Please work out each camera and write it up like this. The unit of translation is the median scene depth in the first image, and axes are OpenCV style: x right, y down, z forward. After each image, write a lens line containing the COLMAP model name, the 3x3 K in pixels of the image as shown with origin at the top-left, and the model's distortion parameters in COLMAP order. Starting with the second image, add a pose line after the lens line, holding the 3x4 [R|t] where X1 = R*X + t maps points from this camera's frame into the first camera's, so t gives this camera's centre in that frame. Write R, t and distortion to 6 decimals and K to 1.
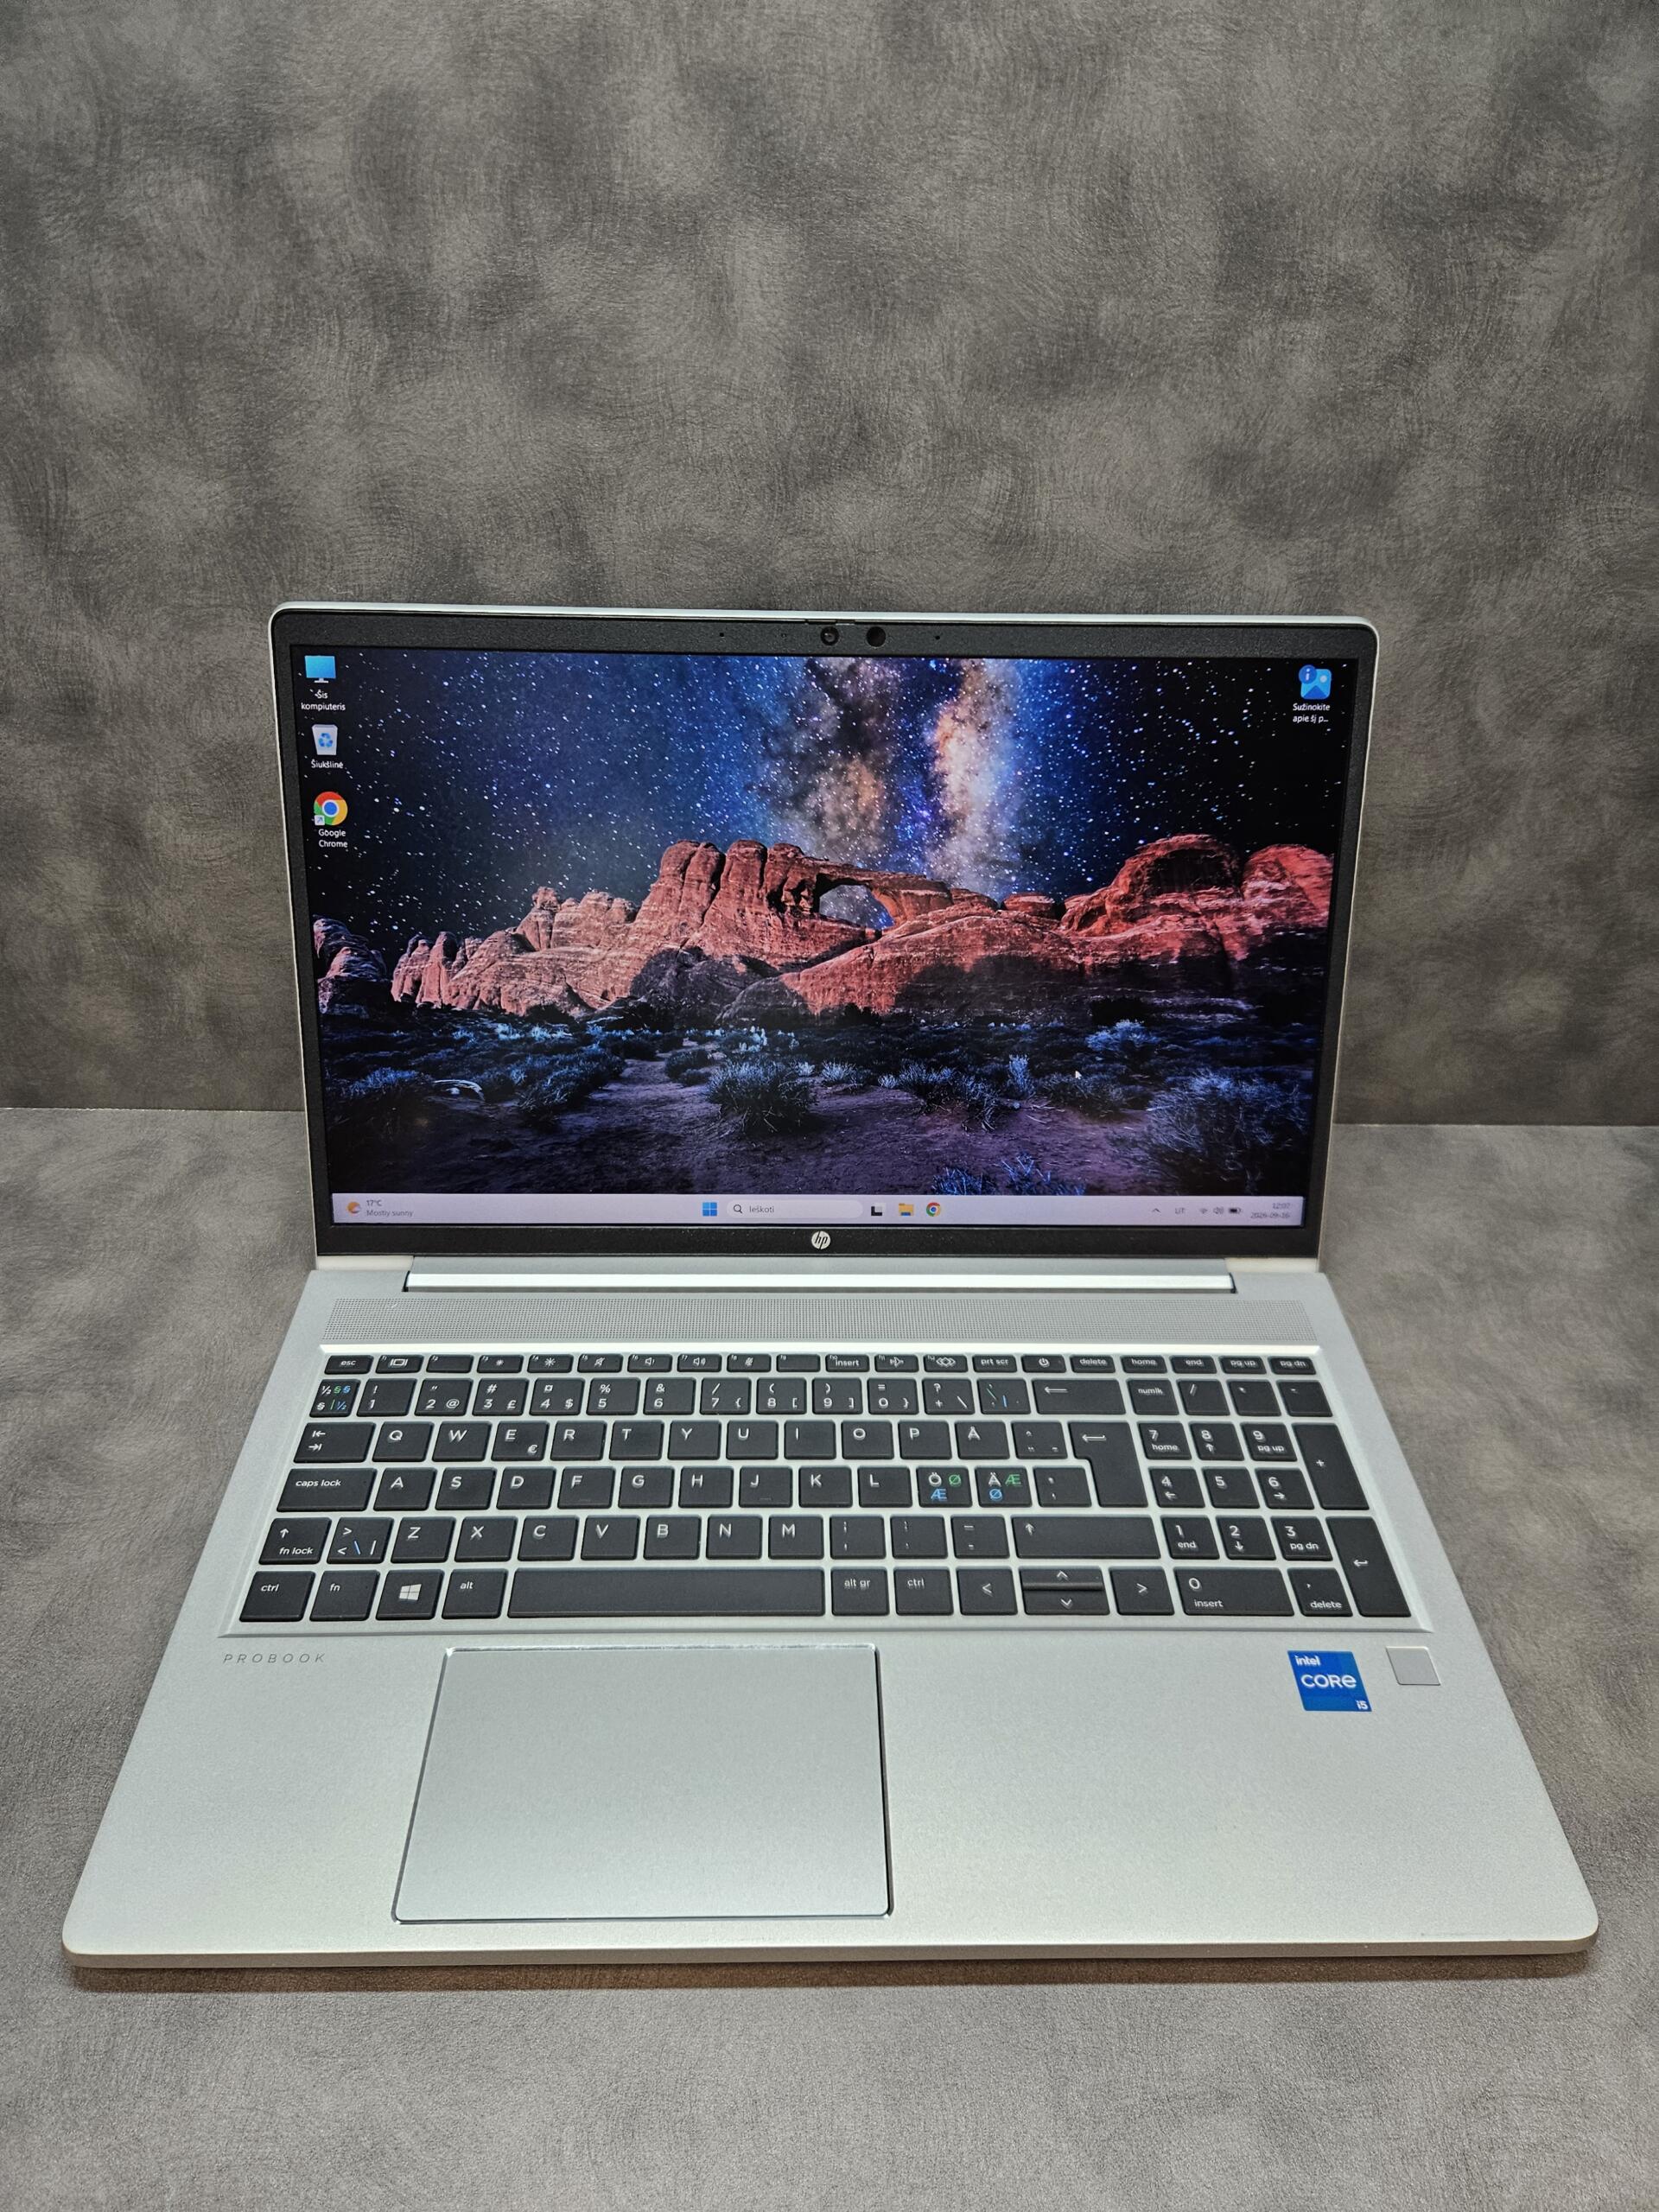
lens RADIAL K [[1517.7, 0, 829.5], [0, 1517.7, 1106.0], [0, 0, 1]] dist [0.051176, -0.065644]
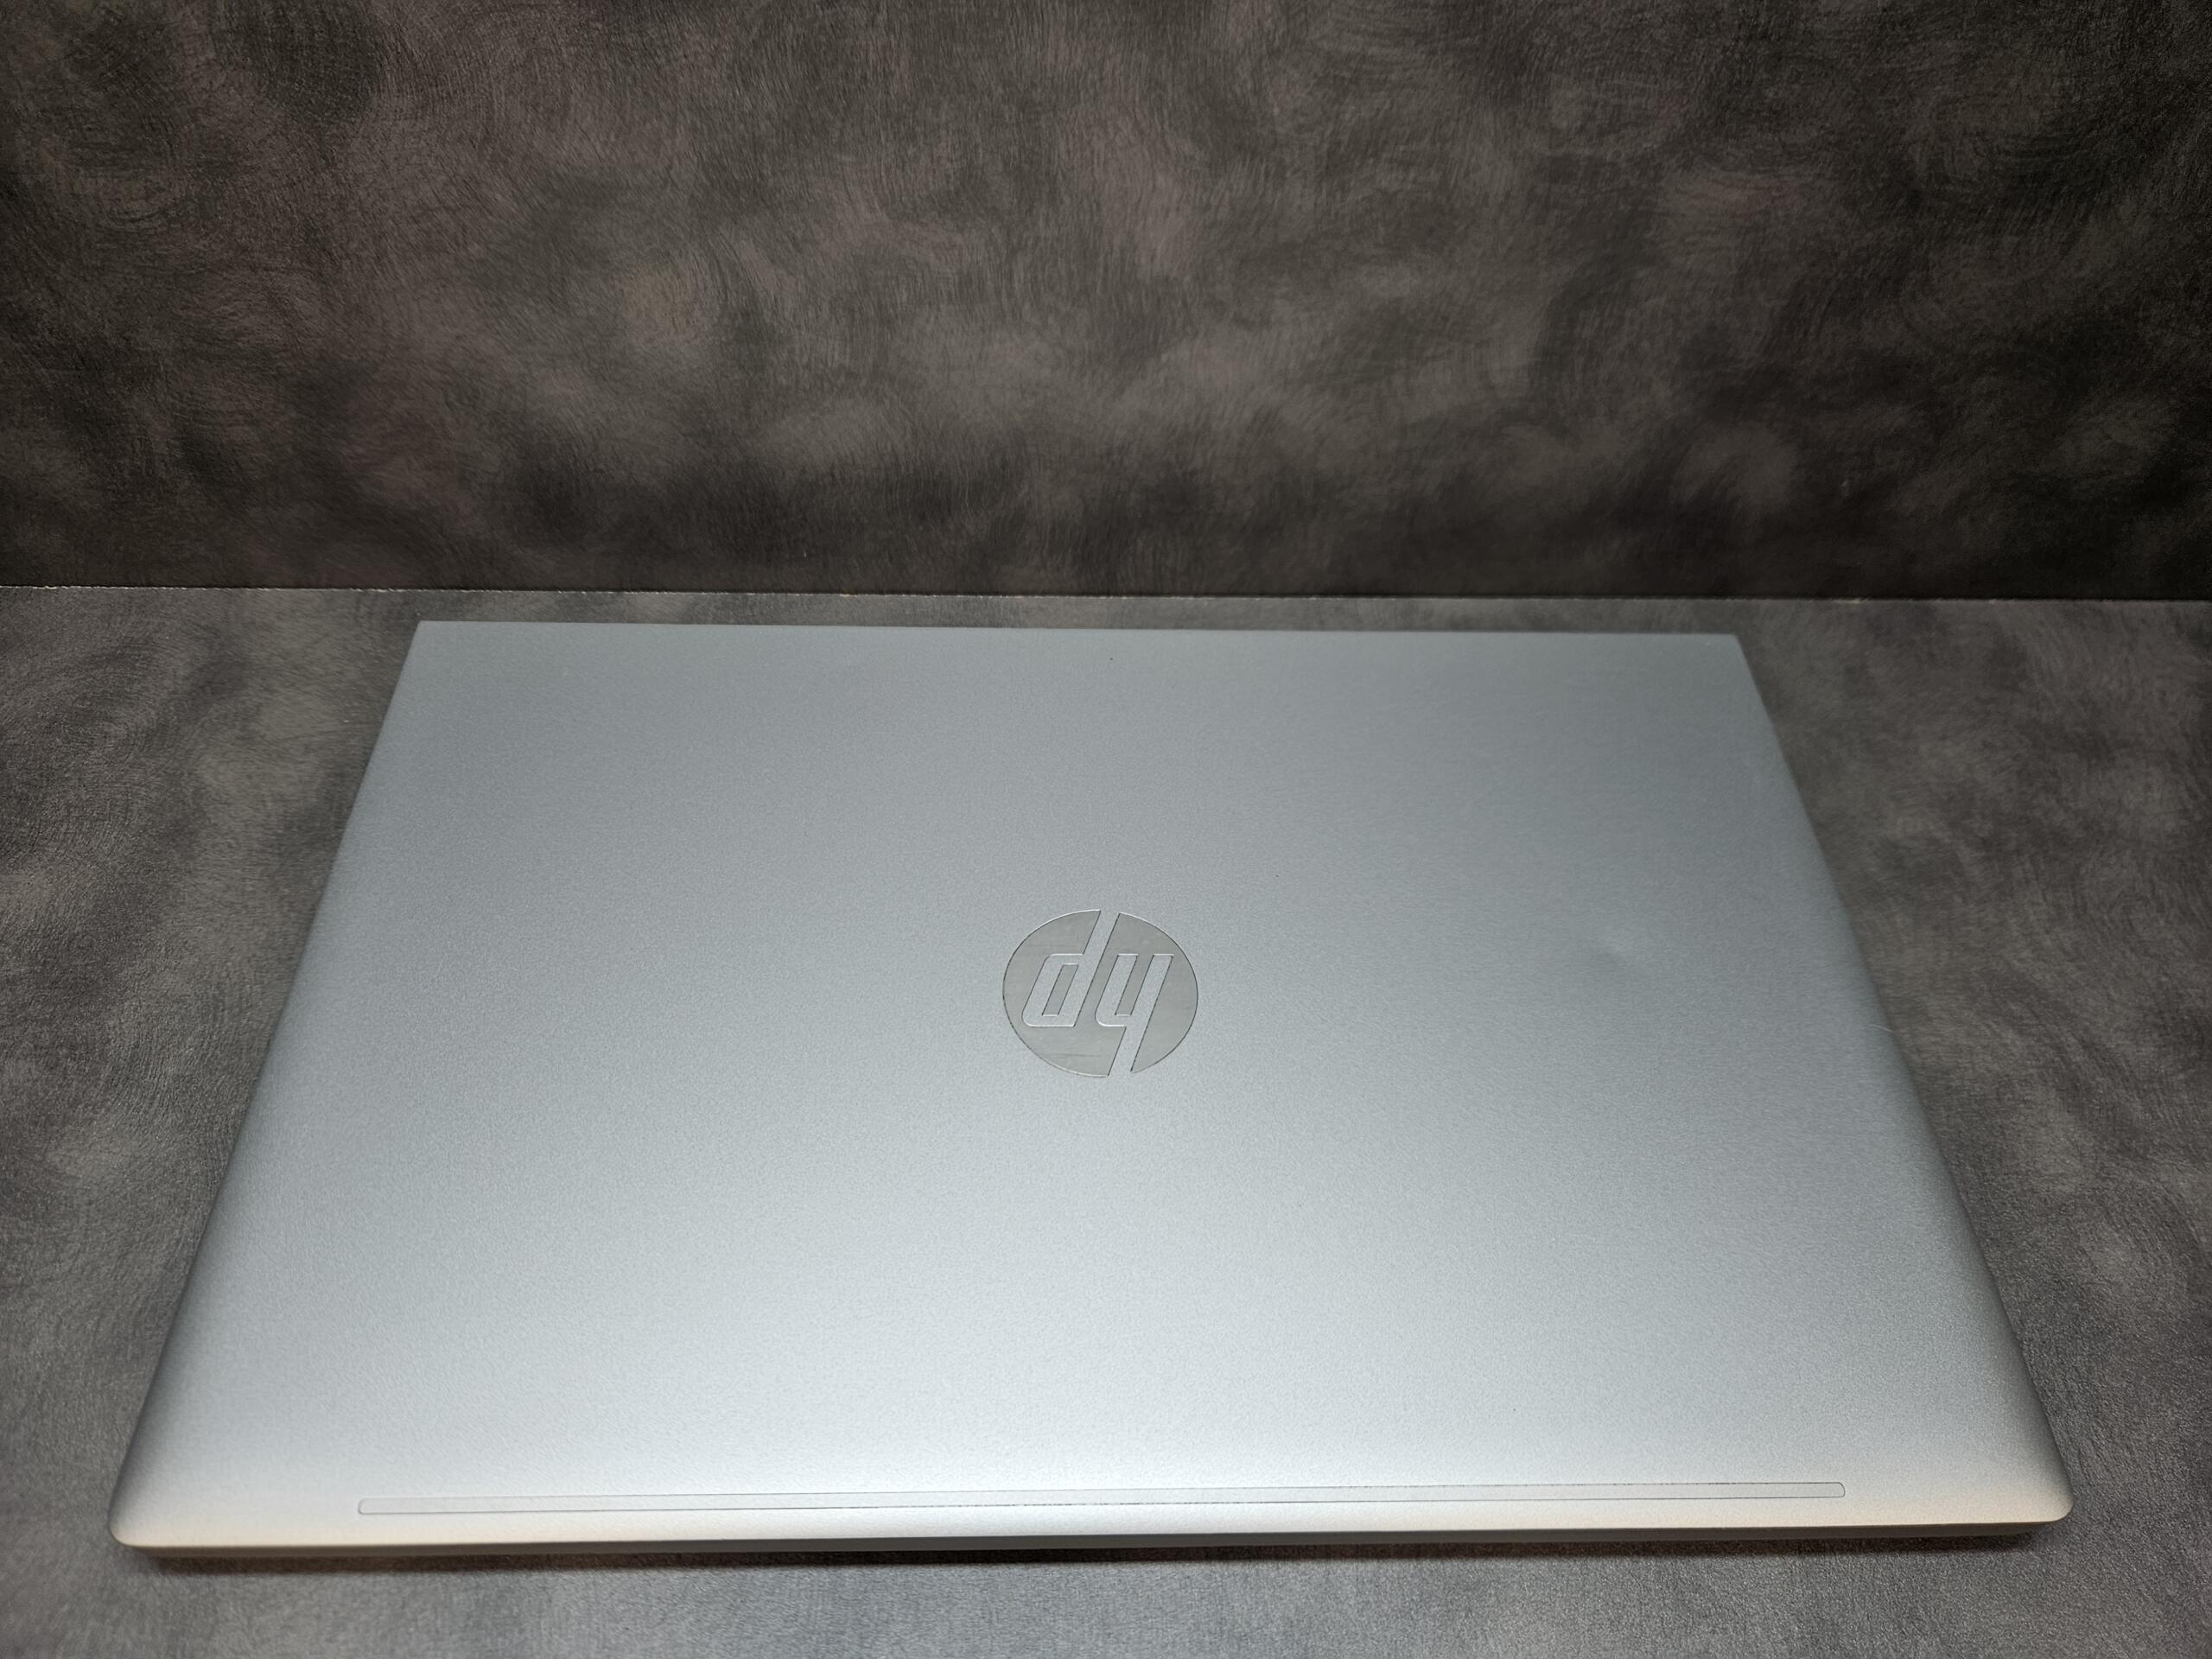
lens RADIAL K [[1517.7, 0, 1092.0], [0, 1517.7, 832.5], [0, 0, 1]] dist [0.051176, -0.065644]
pose [[0.999802, -0.004797, 0.019313, -0.023637], [-0.000467, 0.964590, 0.263752, -0.090182], [-0.019895, -0.263709, 0.964397, 0.340393]]
